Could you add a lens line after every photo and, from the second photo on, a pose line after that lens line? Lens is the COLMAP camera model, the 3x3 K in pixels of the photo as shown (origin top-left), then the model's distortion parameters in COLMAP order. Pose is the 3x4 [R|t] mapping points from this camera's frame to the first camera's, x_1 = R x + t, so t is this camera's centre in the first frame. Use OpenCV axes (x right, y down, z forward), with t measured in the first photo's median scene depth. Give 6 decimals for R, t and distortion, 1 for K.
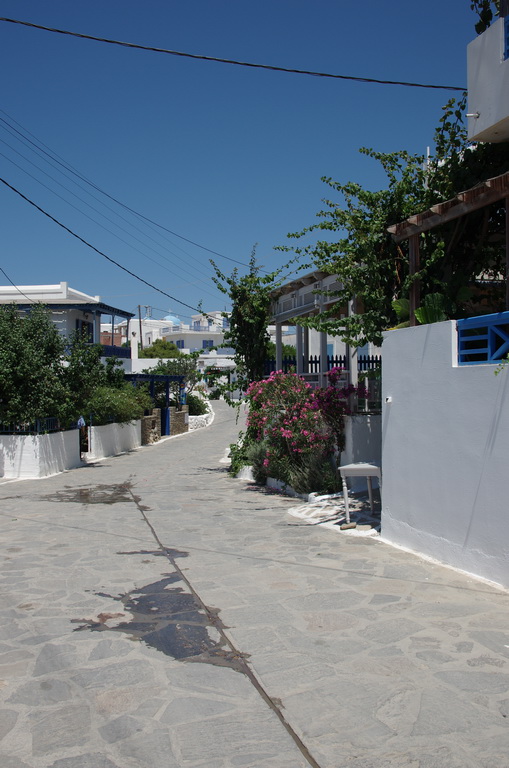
lens RADIAL K [[728.2, 0, 254.2], [0, 728.2, 384.0], [0, 0, 1]] dist [-0.005762, 0.000000]
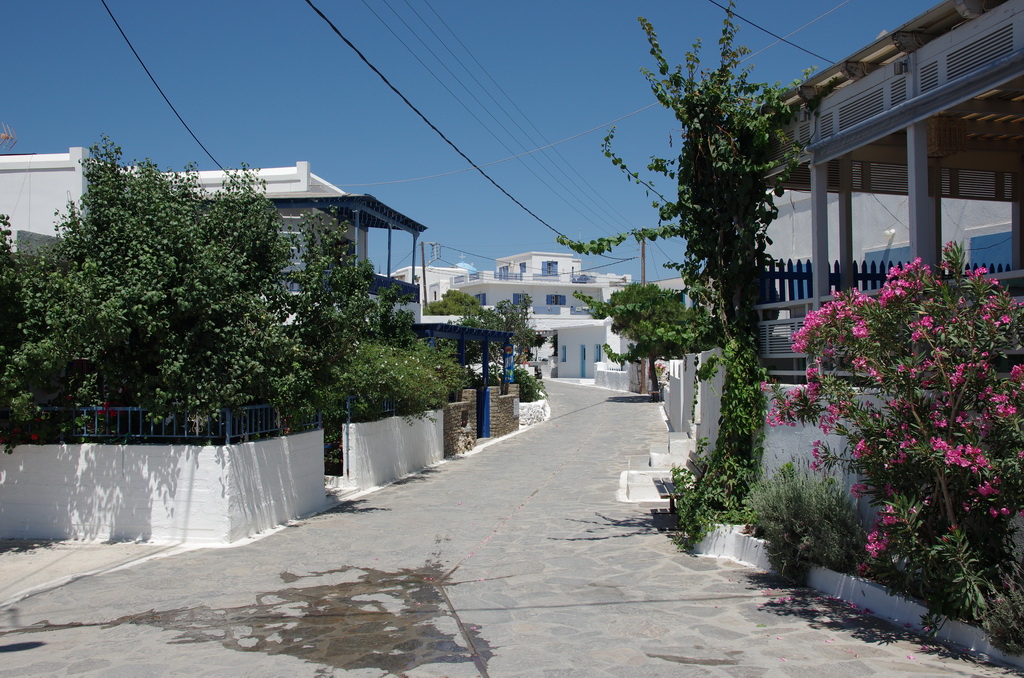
lens RADIAL K [[970.9, 0, 512.3], [0, 970.9, 340.4], [0, 0, 1]] dist [-0.005762, 0.000000]
pose [[0.998314, -0.001843, -0.058020, -0.076688], [0.000621, 0.999778, -0.021072, 0.016322], [0.058046, 0.021000, 0.998093, 0.354604]]
